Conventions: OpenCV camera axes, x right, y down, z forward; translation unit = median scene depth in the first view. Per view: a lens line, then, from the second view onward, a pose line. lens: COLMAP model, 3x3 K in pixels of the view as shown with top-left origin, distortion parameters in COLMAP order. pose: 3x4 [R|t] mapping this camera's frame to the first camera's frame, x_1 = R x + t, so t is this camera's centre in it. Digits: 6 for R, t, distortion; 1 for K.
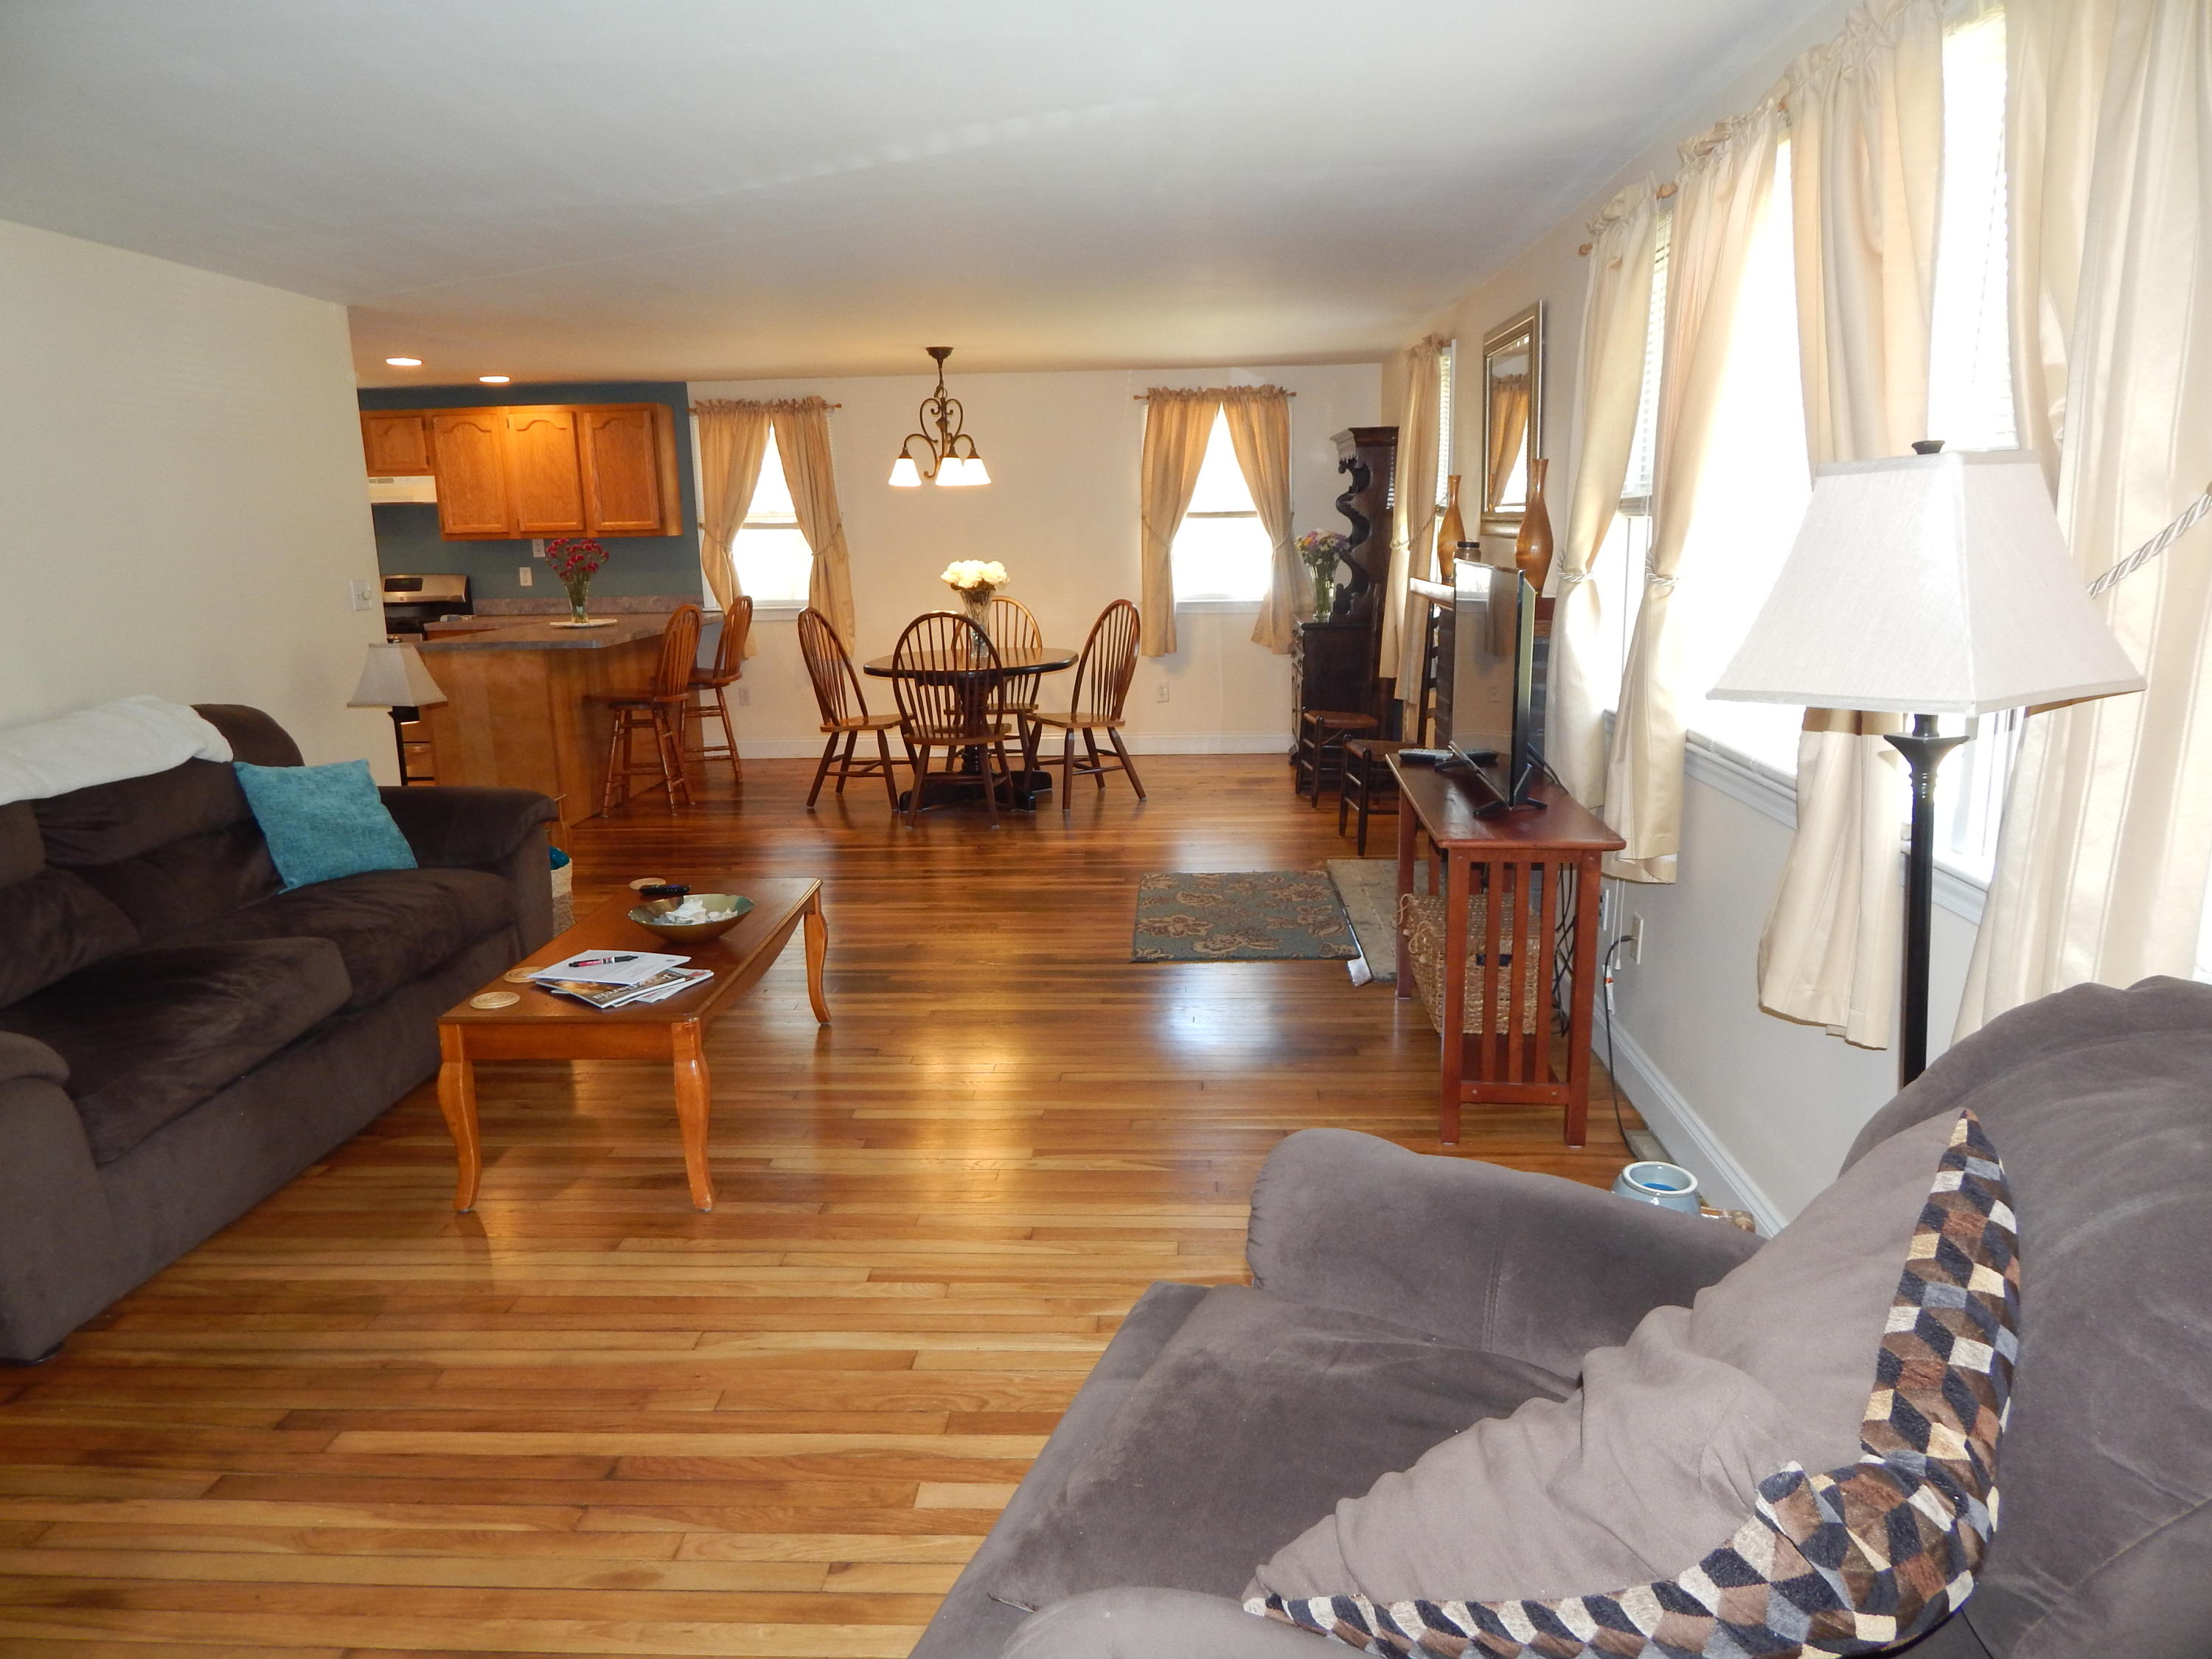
lens RADIAL K [[1450.6, 0, 1102.2], [0, 1450.6, 822.8], [0, 0, 1]] dist [-0.001466, -0.002382]
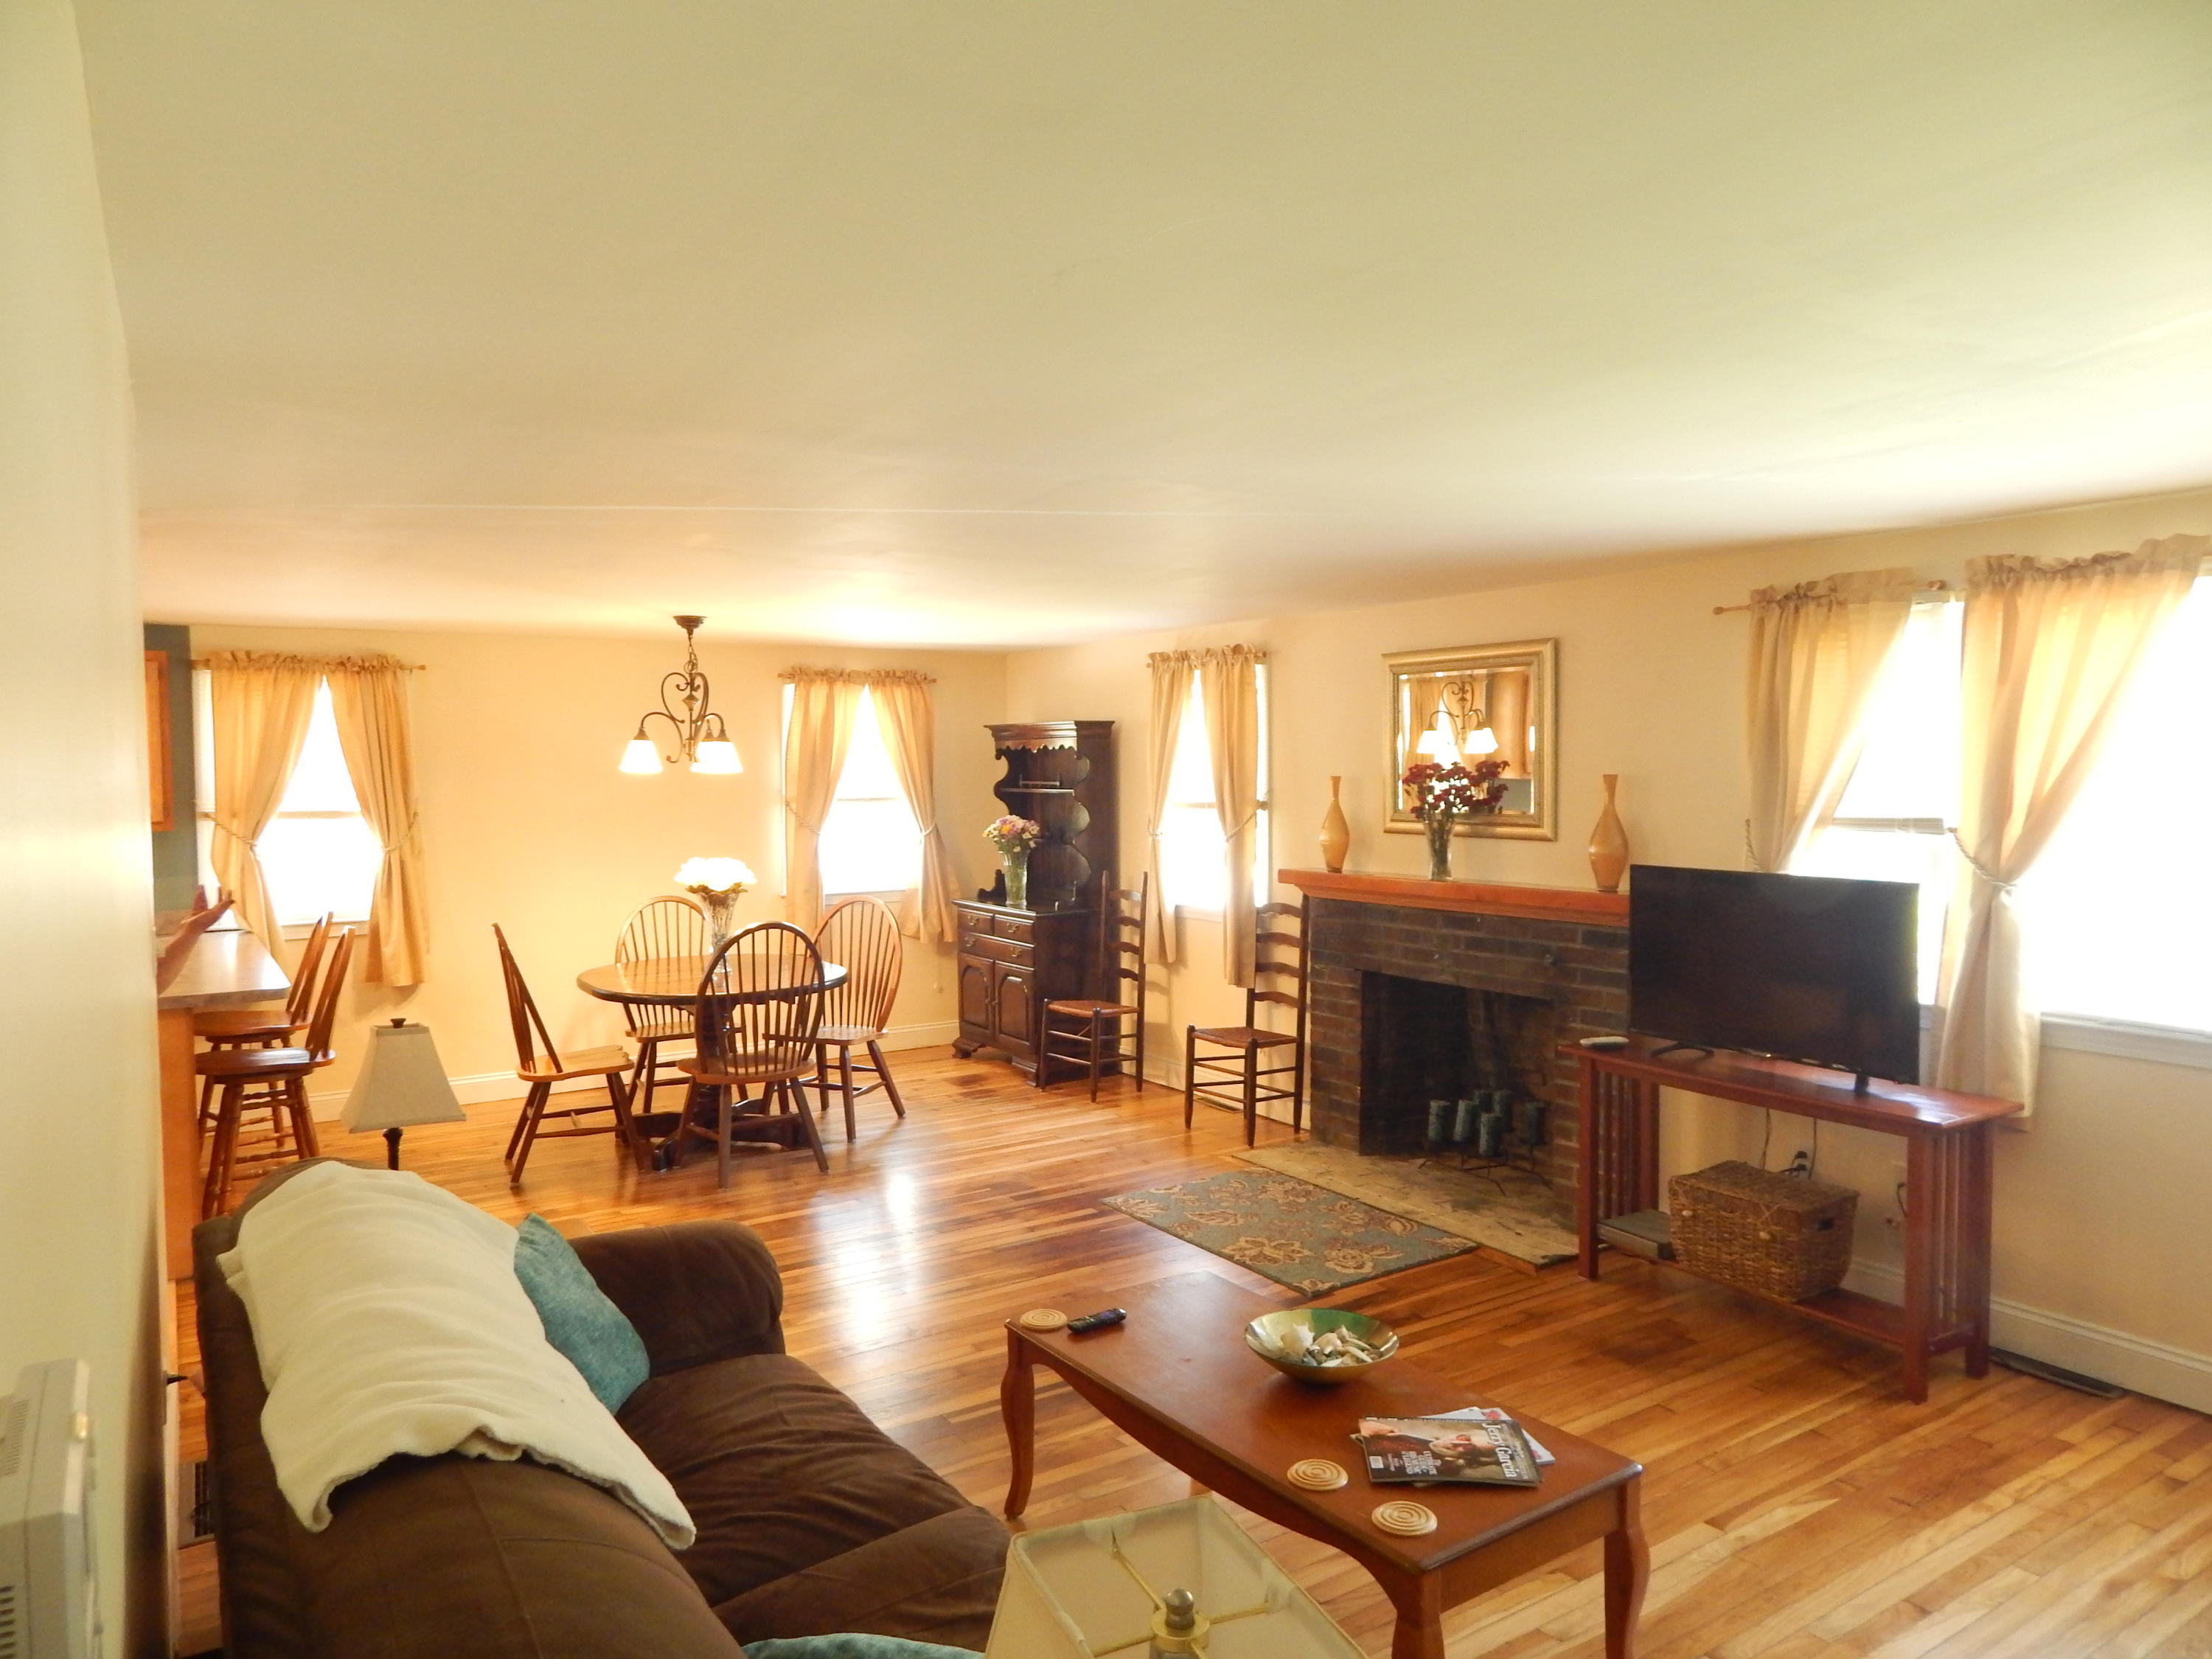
lens RADIAL K [[1450.6, 0, 1102.2], [0, 1450.6, 822.8], [0, 0, 1]] dist [-0.001466, -0.002382]
pose [[0.806942, -0.011971, 0.590509, -0.353929], [0.116107, 0.983501, -0.138726, -0.049789], [-0.579106, 0.180506, 0.795018, 0.166606]]
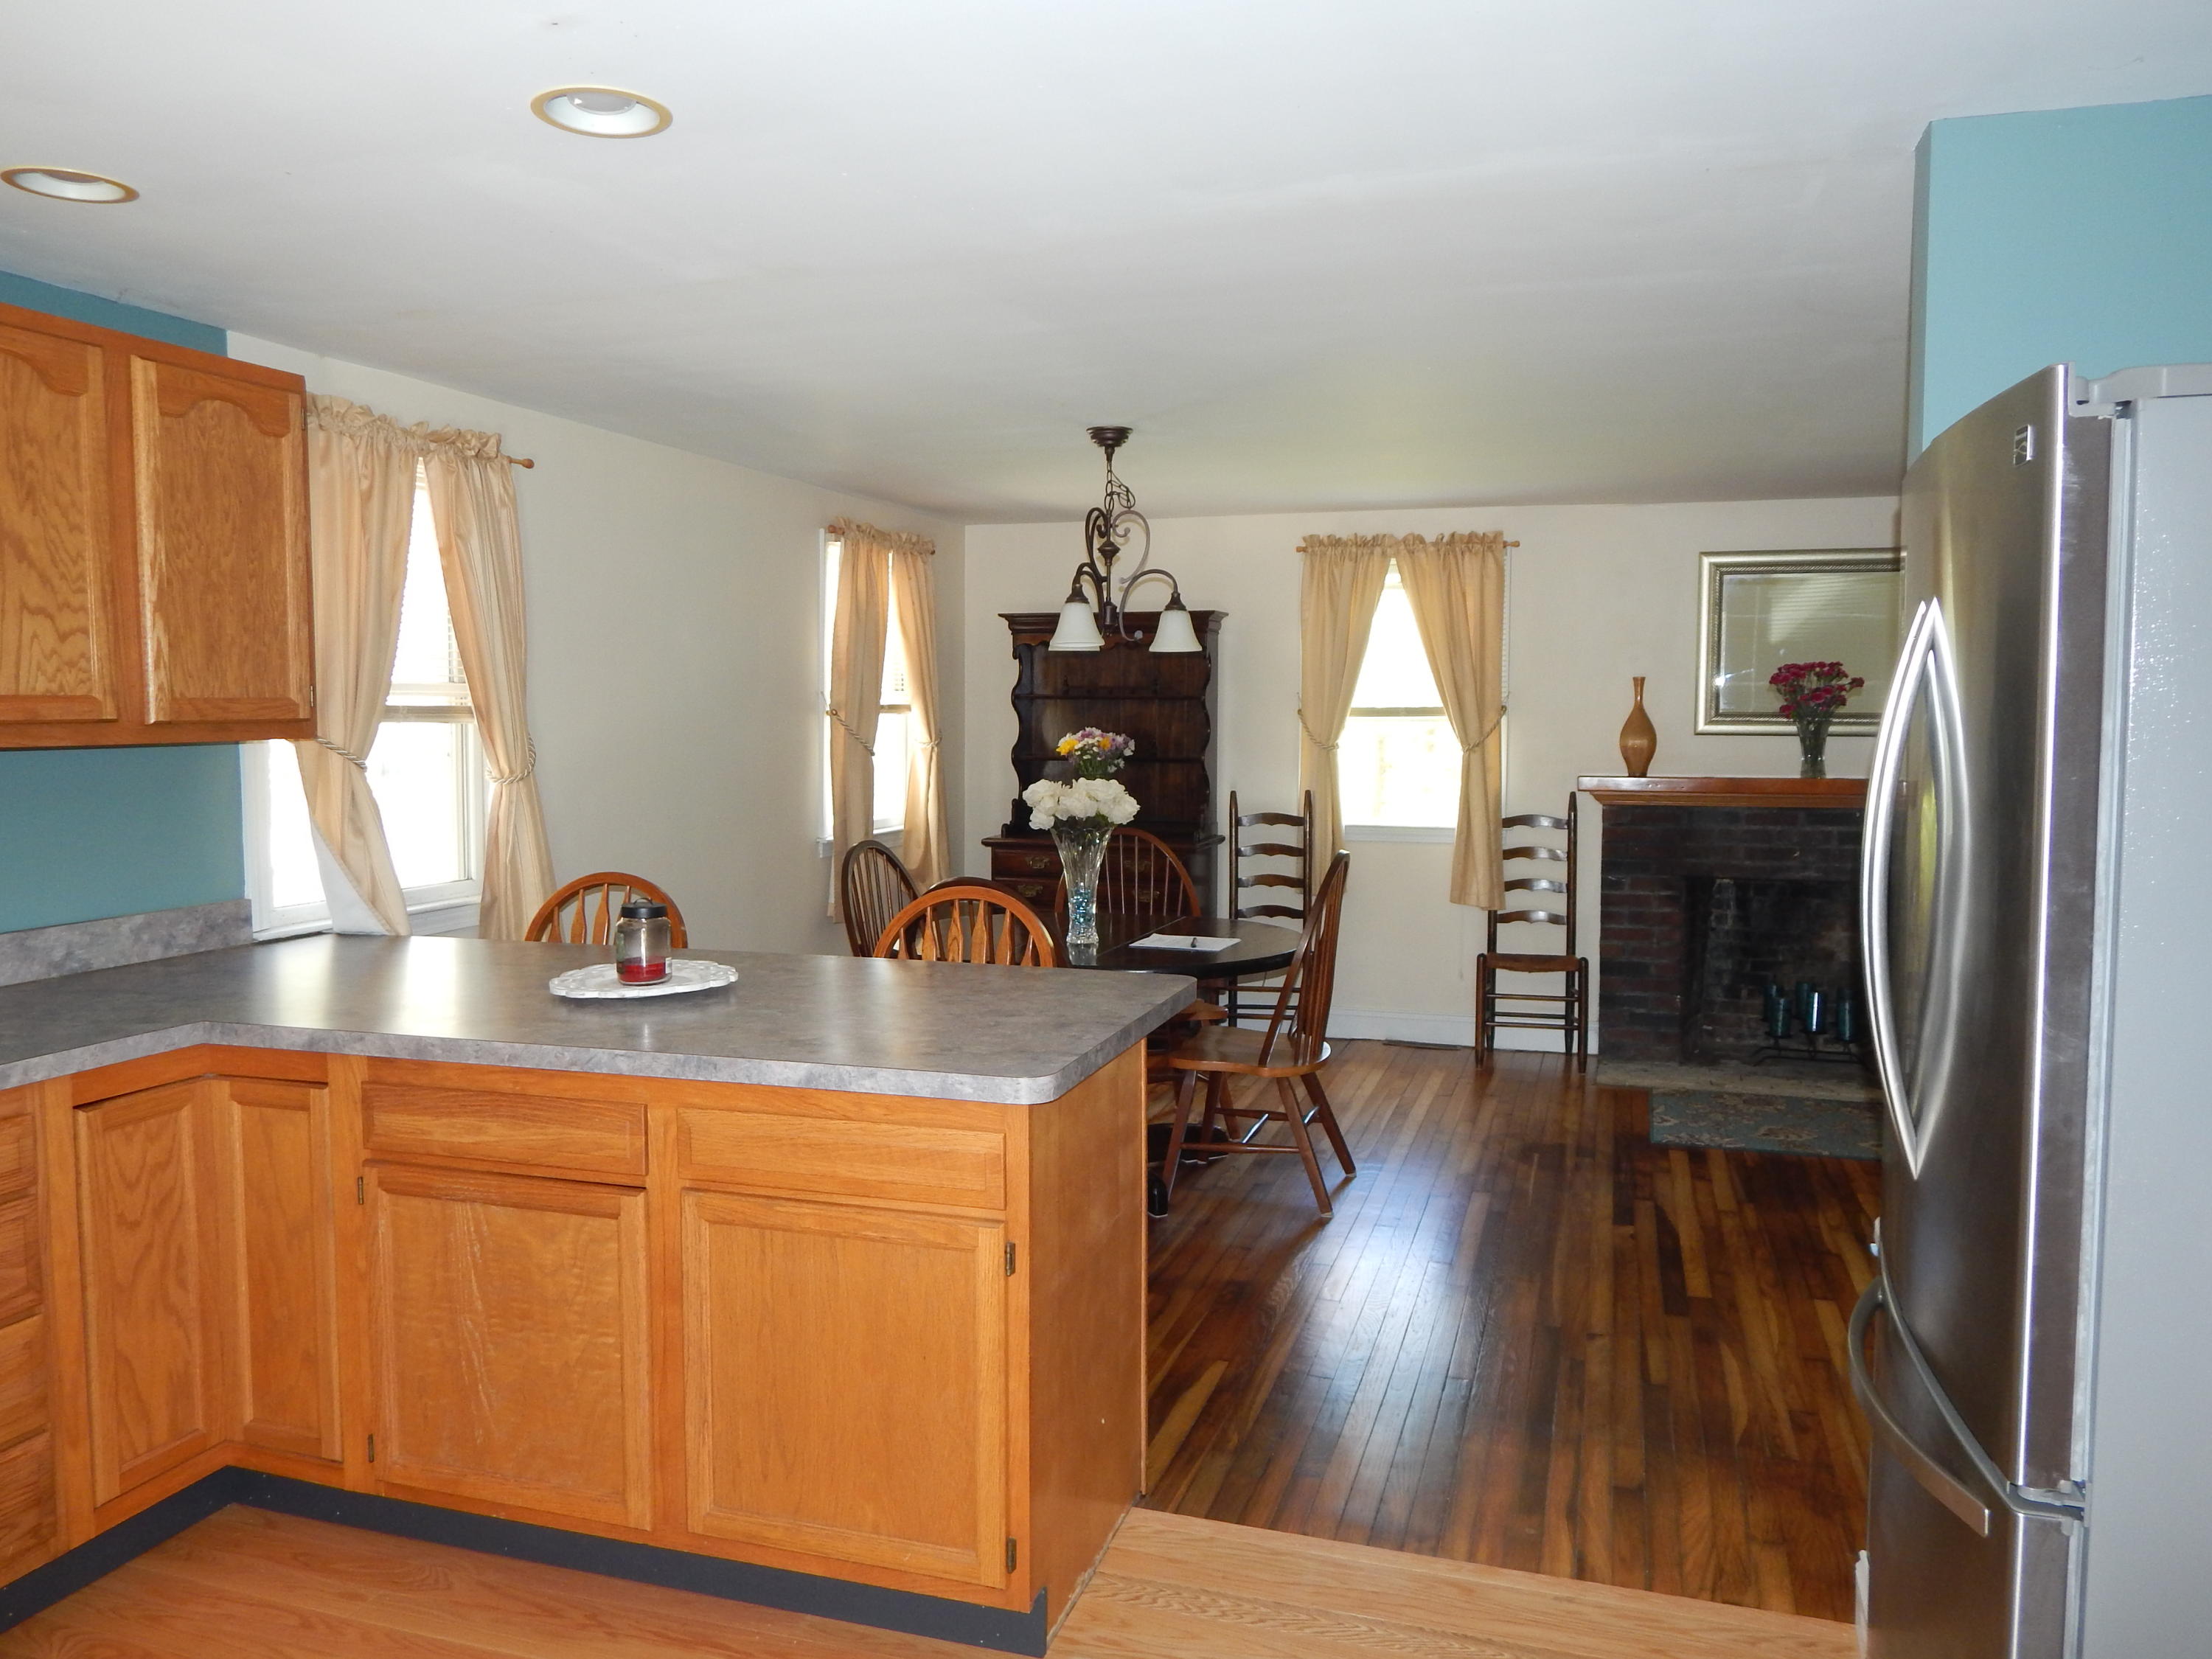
lens RADIAL K [[1605.6, 0, 1108.2], [0, 1605.6, 808.4], [0, 0, 1]] dist [-0.002598, -0.005245]
pose [[0.254544, -0.042780, 0.966114, -0.639518], [0.194135, 0.980944, -0.007713, -0.140530], [-0.947375, 0.189520, 0.257999, 0.718695]]
